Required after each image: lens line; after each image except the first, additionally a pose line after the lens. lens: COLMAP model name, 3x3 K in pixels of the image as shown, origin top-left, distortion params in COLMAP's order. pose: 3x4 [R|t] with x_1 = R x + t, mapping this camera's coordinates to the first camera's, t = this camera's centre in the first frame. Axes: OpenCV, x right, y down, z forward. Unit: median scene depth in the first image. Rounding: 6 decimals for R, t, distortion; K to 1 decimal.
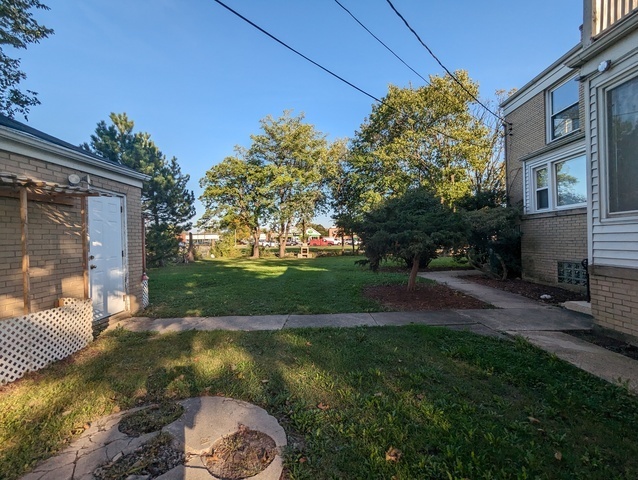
lens RADIAL K [[296.7, 0, 319.9], [0, 296.7, 239.8], [0, 0, 1]] dist [-0.009799, 0.001007]
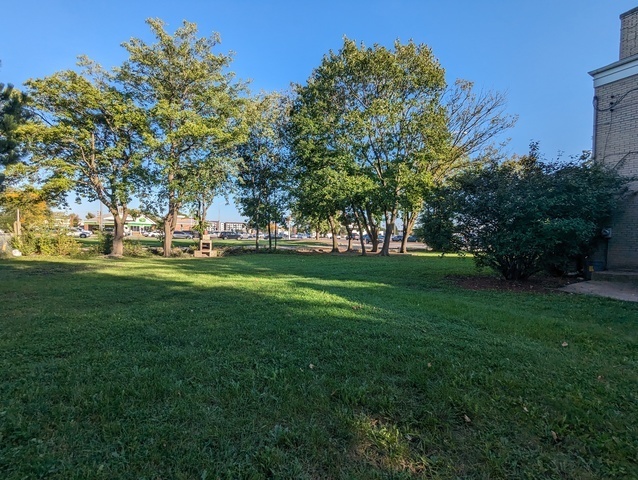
lens RADIAL K [[296.7, 0, 318.1], [0, 296.7, 242.2], [0, 0, 1]] dist [-0.009799, 0.001007]
pose [[0.864503, 0.024558, 0.502027, -0.223570], [-0.037988, 0.999141, 0.016542, 0.009034], [-0.501189, -0.033372, 0.864694, 0.370233]]
